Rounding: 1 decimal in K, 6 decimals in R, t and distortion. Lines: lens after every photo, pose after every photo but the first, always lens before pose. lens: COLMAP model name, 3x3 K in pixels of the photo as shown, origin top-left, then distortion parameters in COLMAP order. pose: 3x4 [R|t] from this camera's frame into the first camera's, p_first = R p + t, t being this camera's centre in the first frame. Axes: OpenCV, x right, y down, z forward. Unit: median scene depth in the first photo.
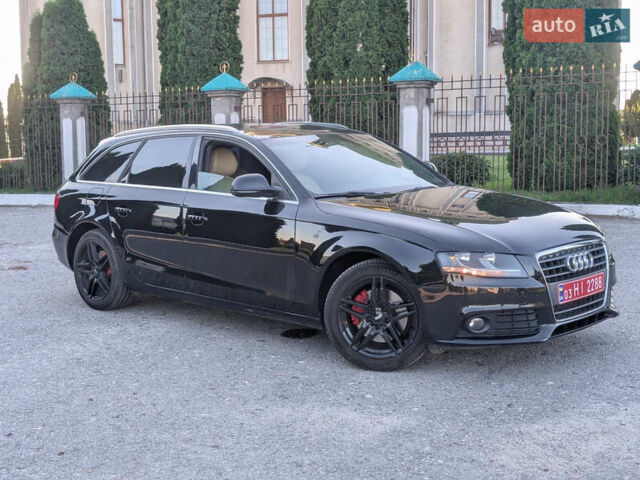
lens RADIAL K [[889.2, 0, 320.0], [0, 889.2, 240.0], [0, 0, 1]] dist [0.161271, -0.746671]
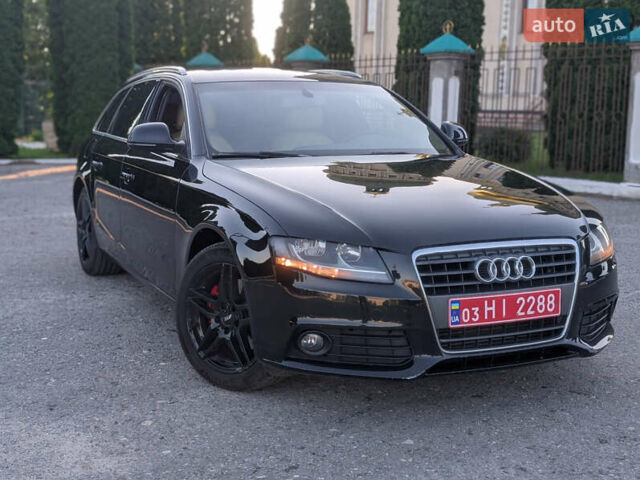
lens RADIAL K [[889.2, 0, 320.0], [0, 889.2, 240.0], [0, 0, 1]] dist [0.161271, -0.746671]
pose [[0.937432, 0.081984, -0.338378, 0.390947], [-0.071928, 0.996518, 0.042173, -0.016153], [0.340657, -0.015196, 0.940065, 0.323608]]
